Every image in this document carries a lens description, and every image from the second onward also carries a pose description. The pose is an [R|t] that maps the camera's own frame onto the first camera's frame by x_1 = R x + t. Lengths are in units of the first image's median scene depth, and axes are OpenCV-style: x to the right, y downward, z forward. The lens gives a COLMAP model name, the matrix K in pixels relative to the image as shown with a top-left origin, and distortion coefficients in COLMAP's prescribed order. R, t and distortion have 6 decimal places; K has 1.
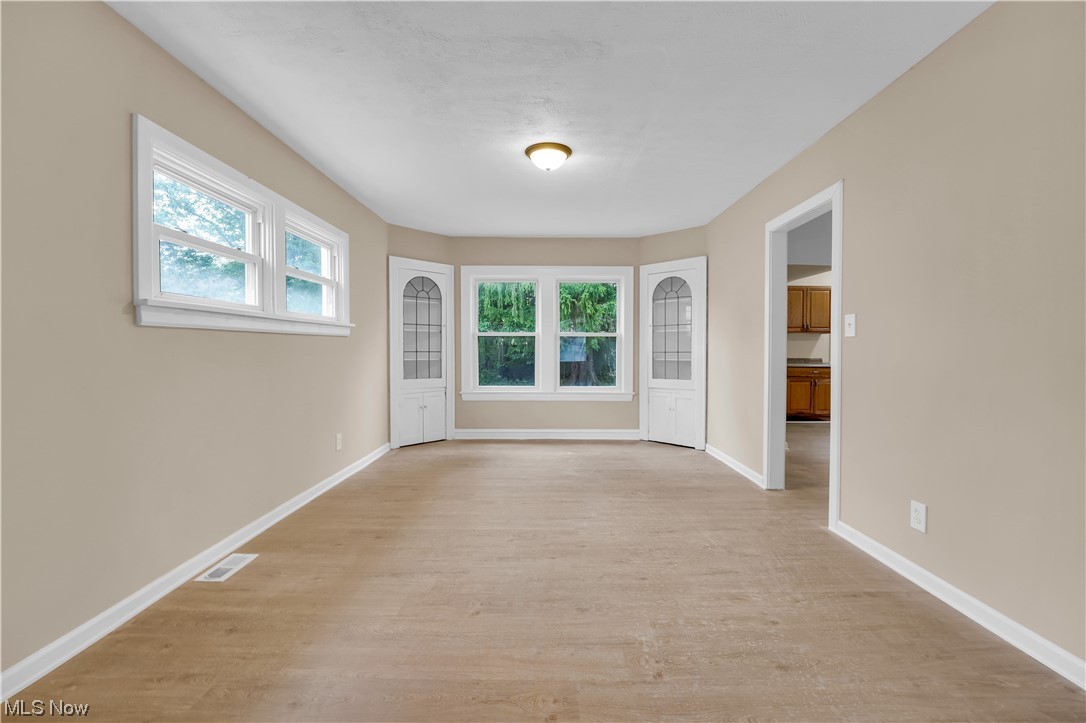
lens RADIAL K [[450.1, 0, 542.1], [0, 450.1, 361.5], [0, 0, 1]] dist [-0.032713, 0.004759]
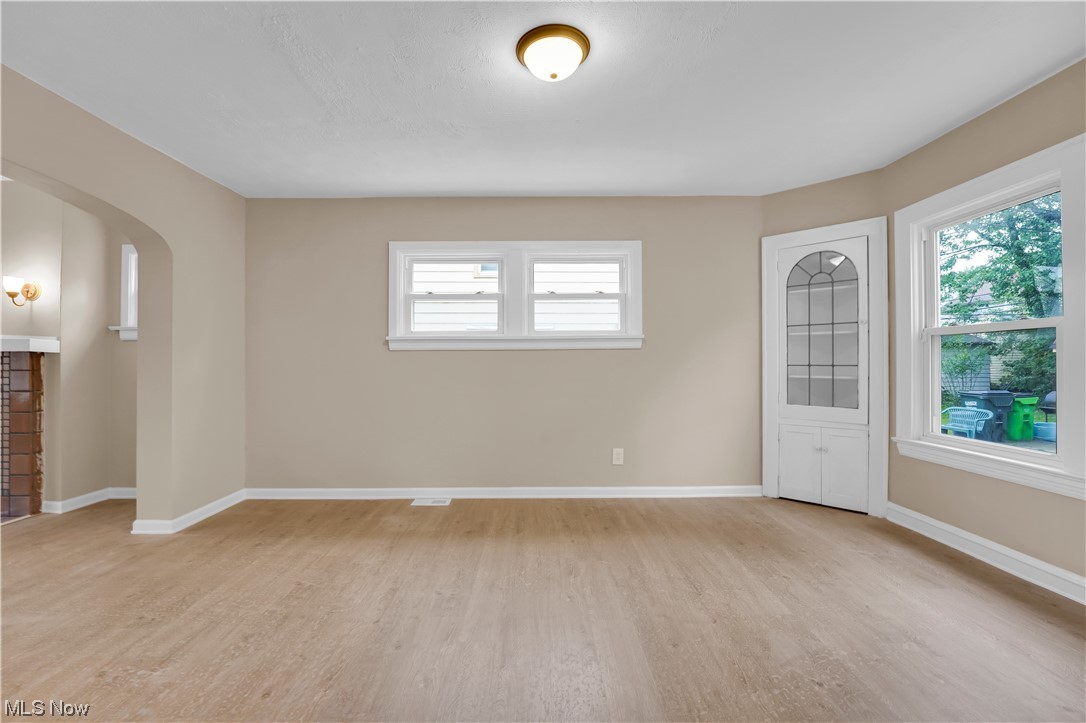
lens RADIAL K [[450.1, 0, 542.1], [0, 450.1, 361.5], [0, 0, 1]] dist [-0.032713, 0.004759]
pose [[0.019591, -0.004760, -0.999797, 0.767650], [-0.023409, 0.999712, -0.005219, -0.029210], [0.999534, 0.023507, 0.019474, 1.175329]]
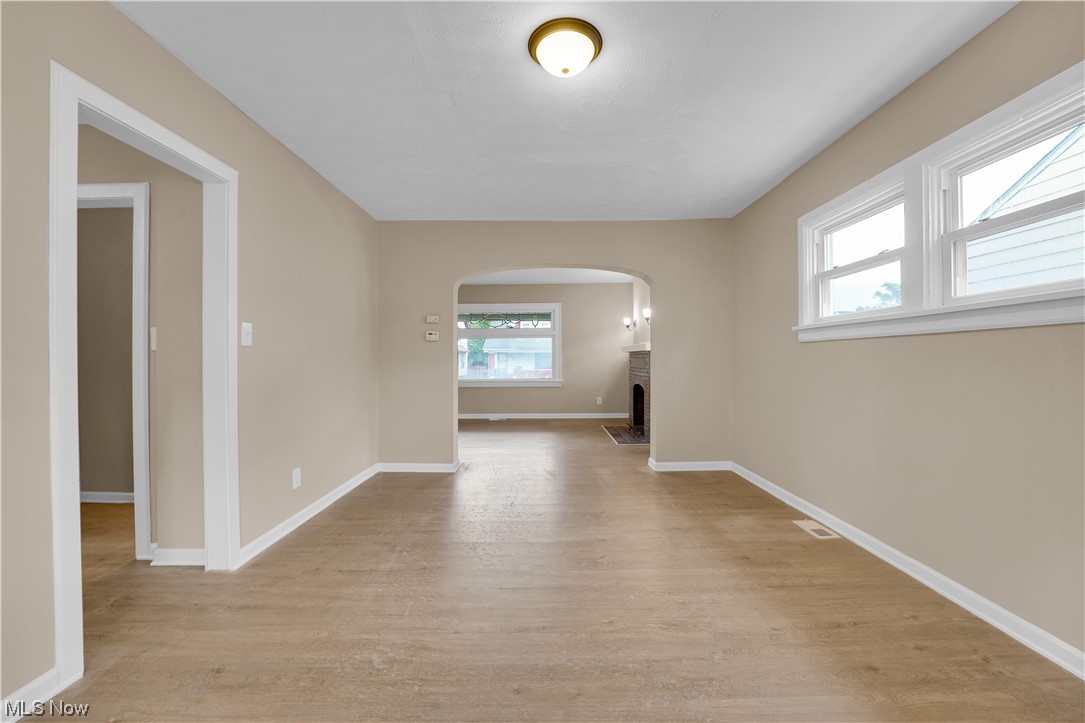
lens RADIAL K [[451.9, 0, 541.3], [0, 451.9, 359.8], [0, 0, 1]] dist [-0.020980, 0.000472]
pose [[-0.999985, 0.005410, -0.000033, 0.059884], [0.005406, 0.999541, 0.029802, -0.052098], [0.000194, 0.029801, -0.999556, 1.968879]]
